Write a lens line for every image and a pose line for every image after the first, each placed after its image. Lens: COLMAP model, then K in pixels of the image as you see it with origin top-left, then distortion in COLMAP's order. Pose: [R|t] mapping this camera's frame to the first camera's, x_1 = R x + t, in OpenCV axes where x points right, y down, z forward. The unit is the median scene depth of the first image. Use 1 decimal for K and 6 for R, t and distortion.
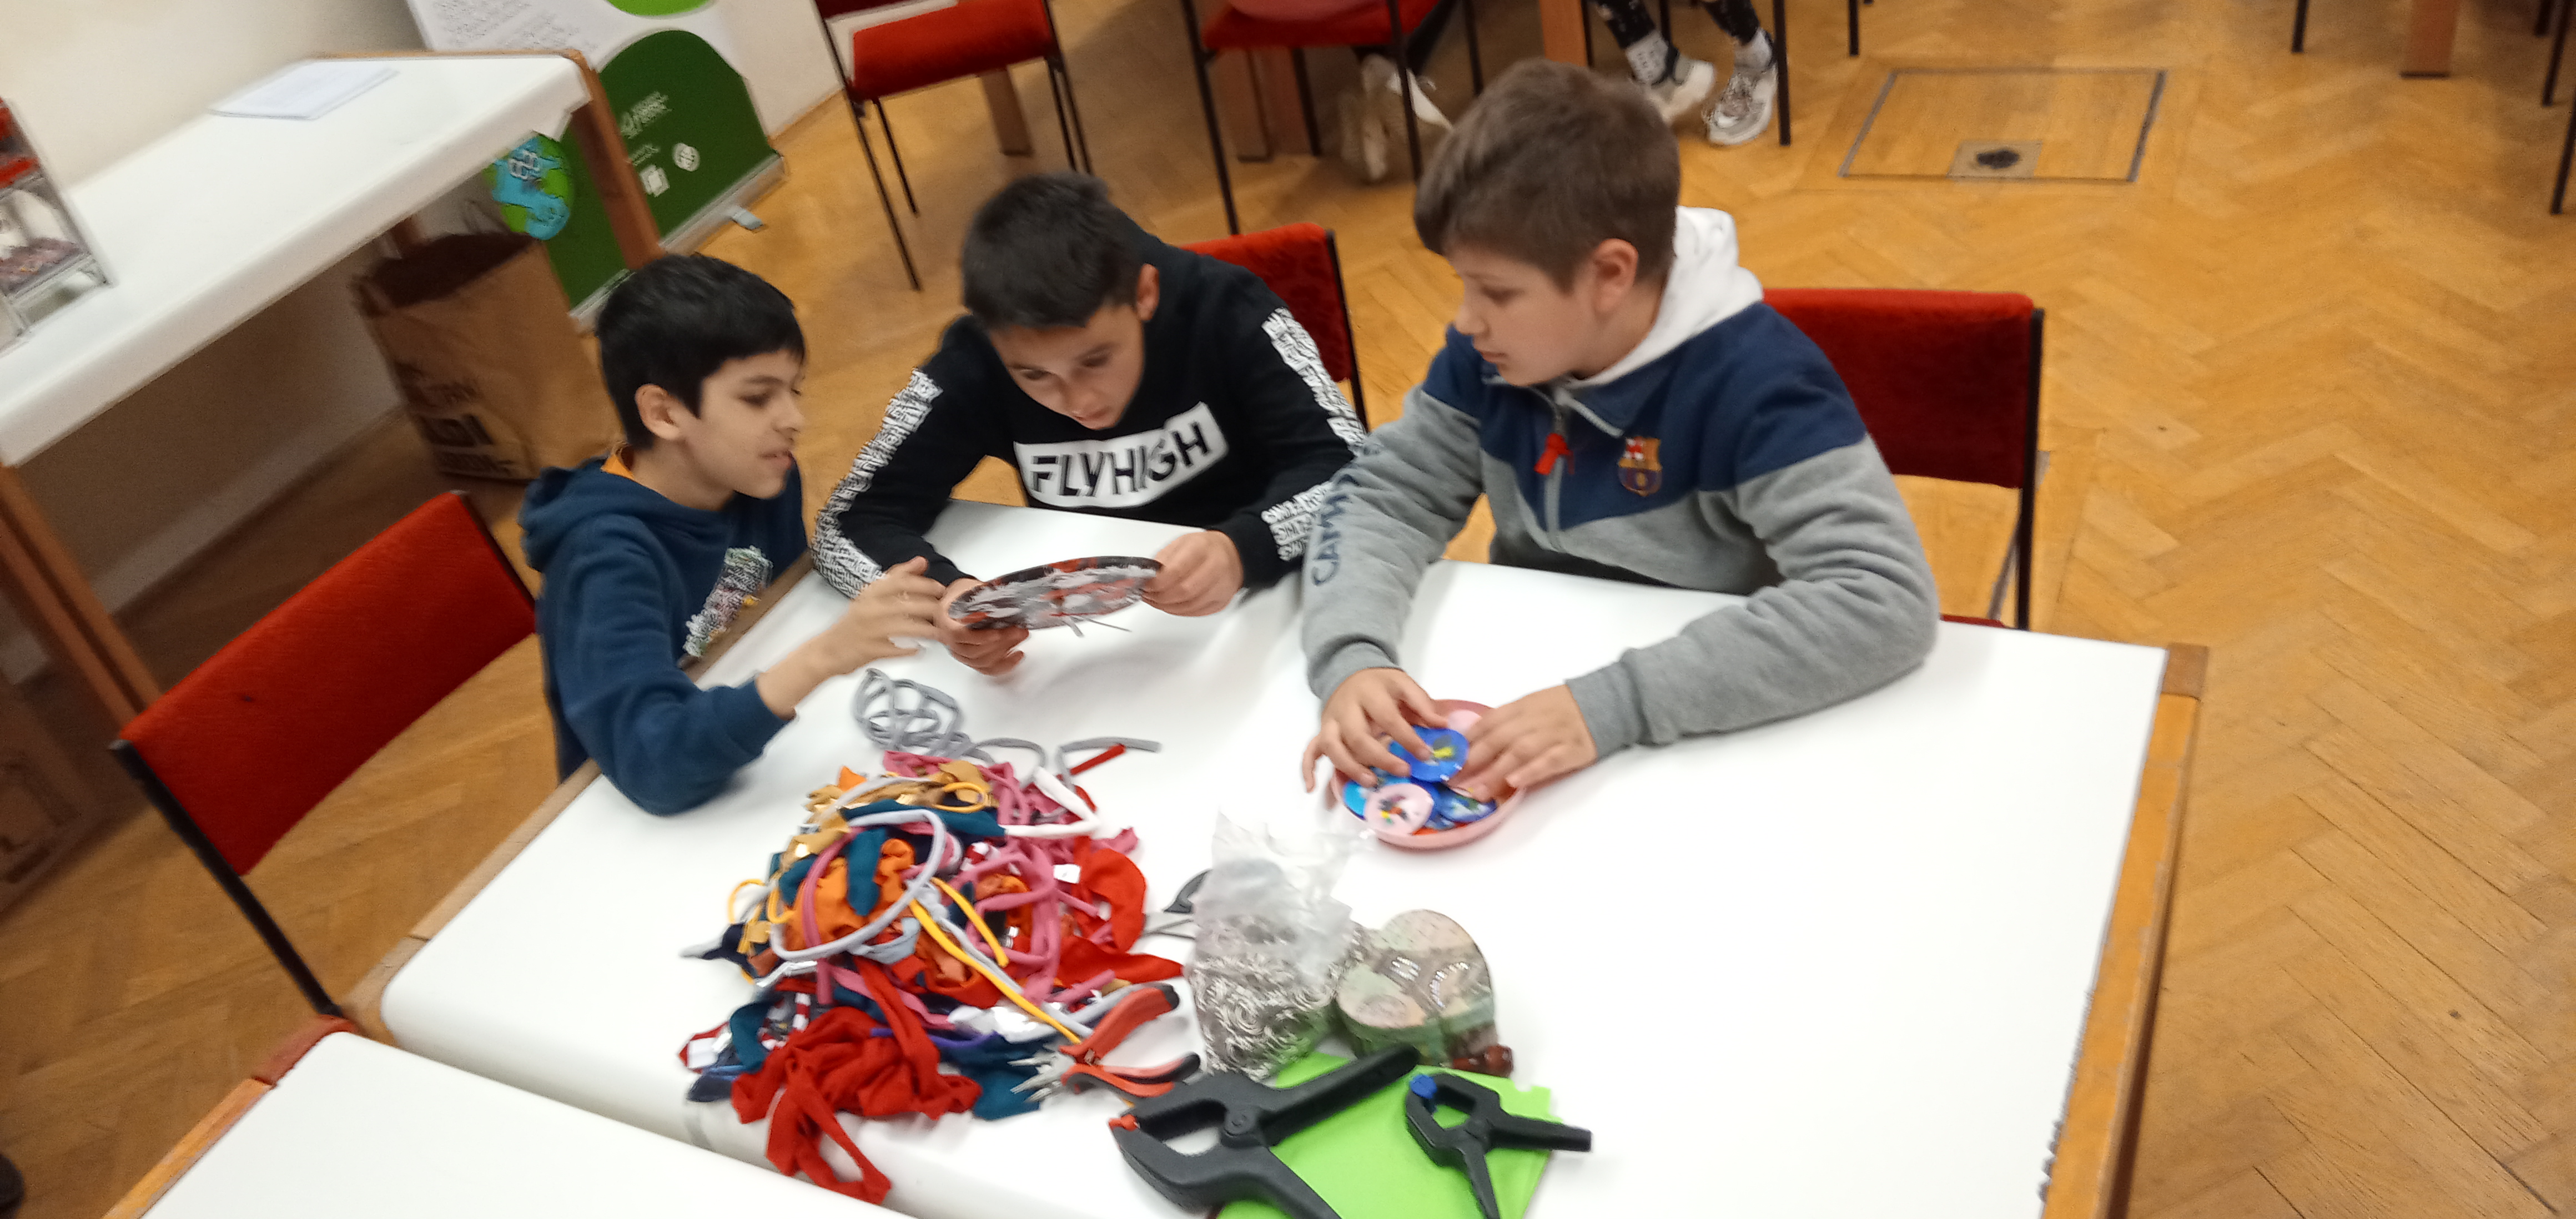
lens RADIAL K [[1937.8, 0, 1288.0], [0, 1937.8, 609.5], [0, 0, 1]] dist [0.006907, -0.082632]
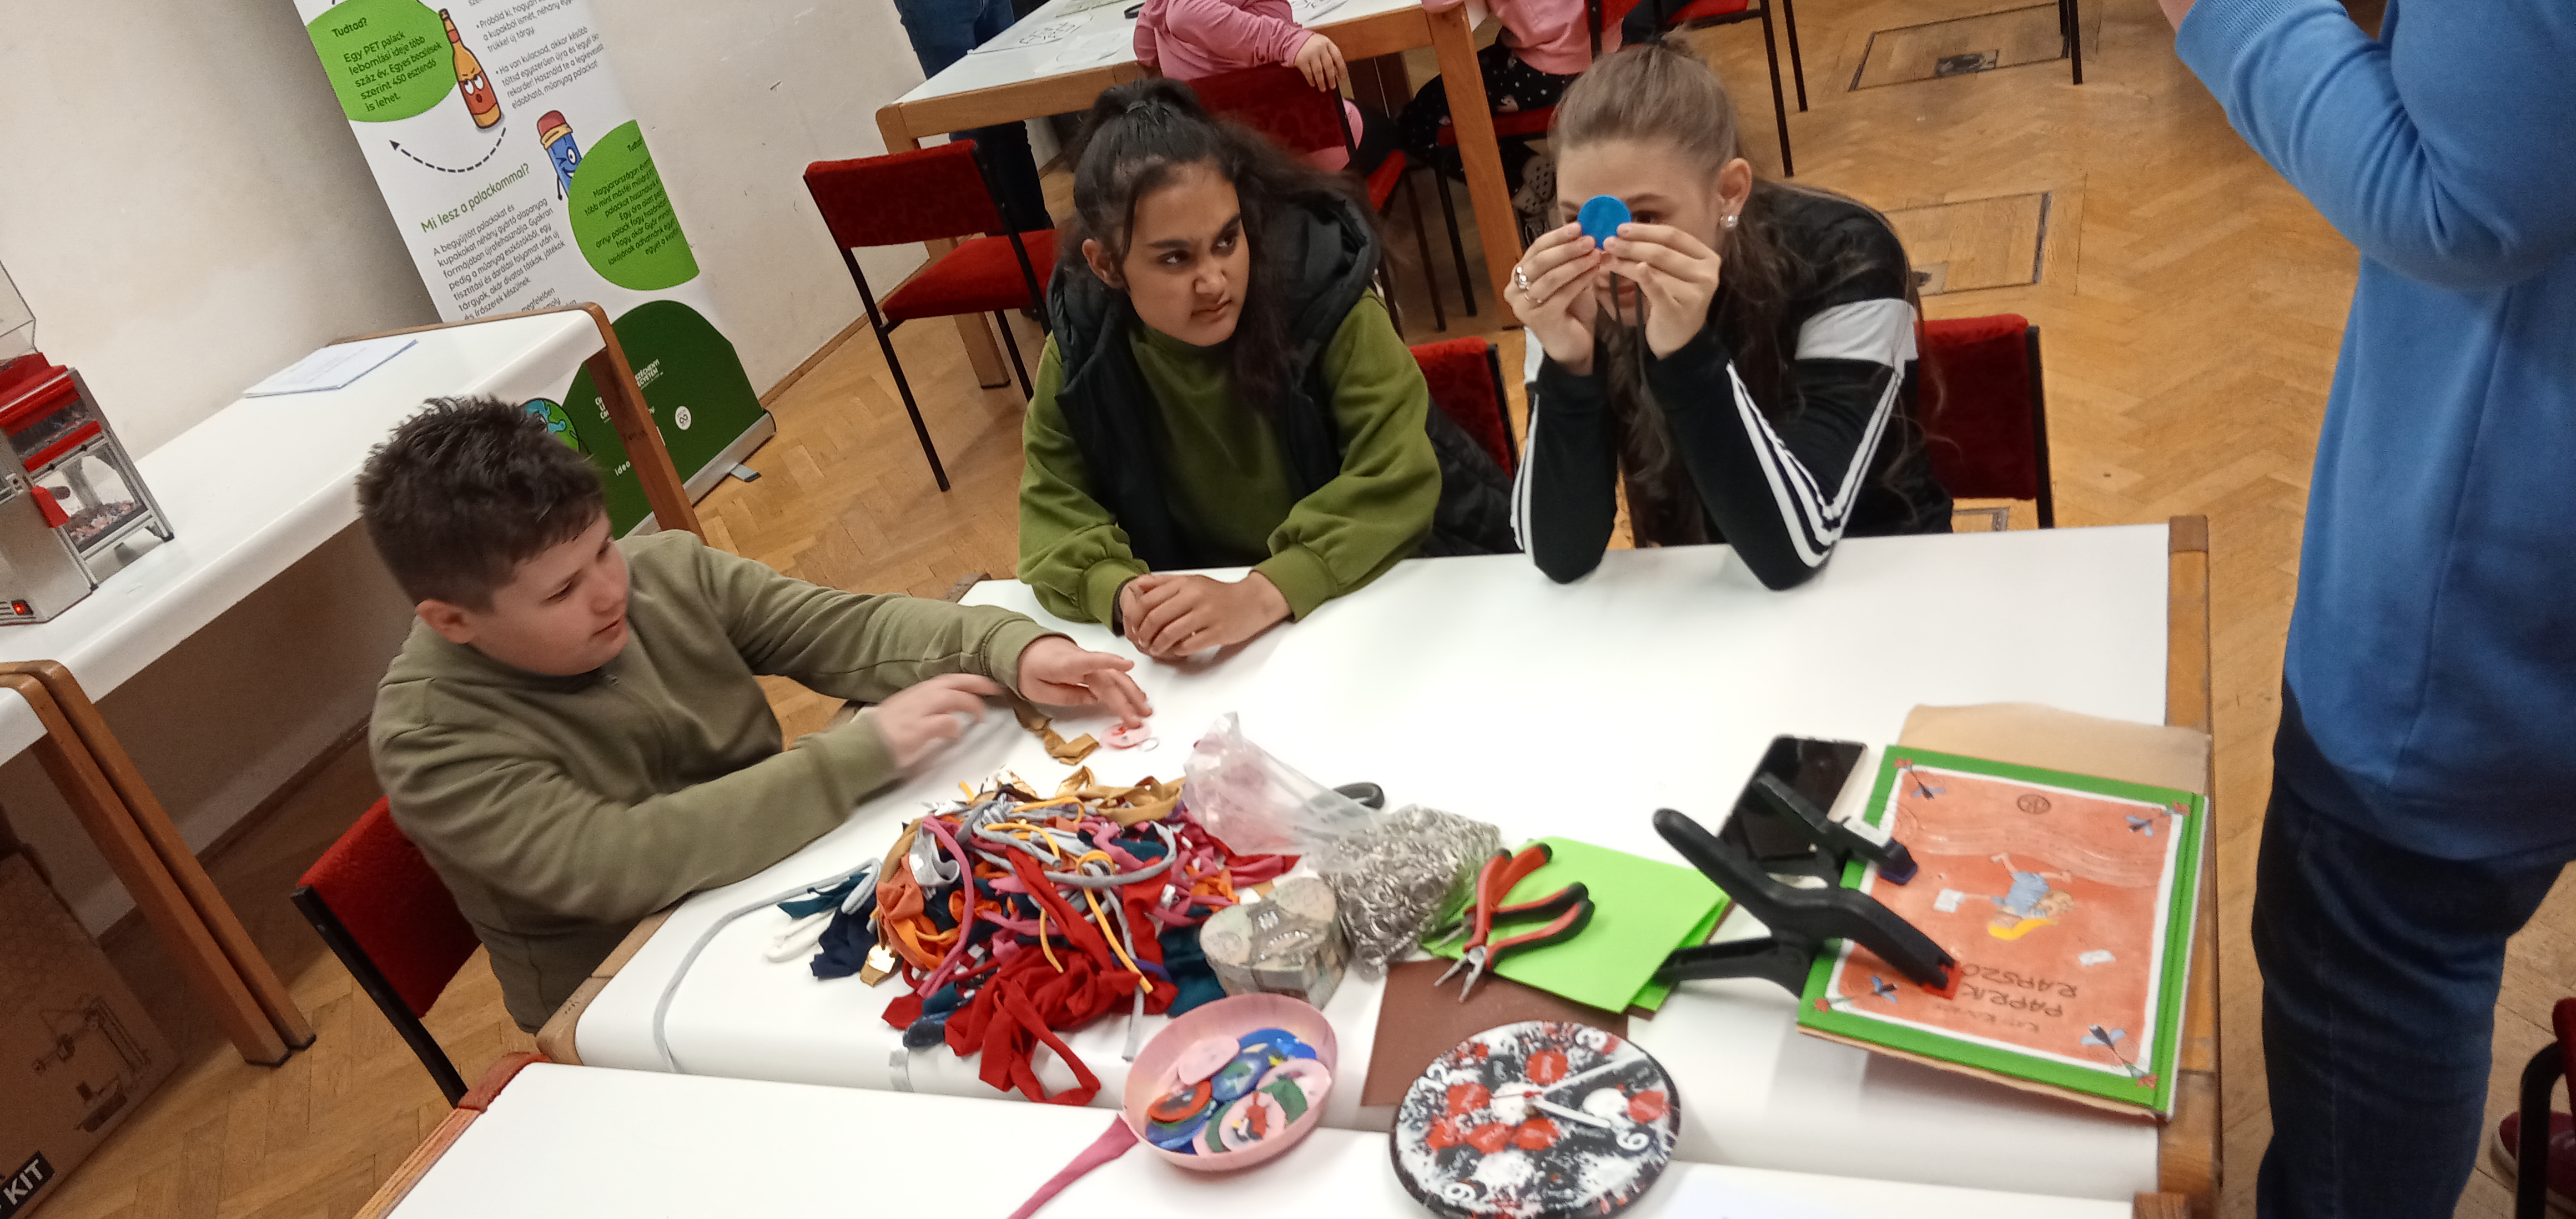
lens RADIAL K [[1937.8, 0, 1288.0], [0, 1937.8, 609.5], [0, 0, 1]] dist [0.006907, -0.082632]
pose [[0.993697, -0.105481, 0.037957, -0.049071], [0.110042, 0.982440, -0.150672, 0.088593], [-0.021398, 0.153899, 0.987855, -0.043708]]
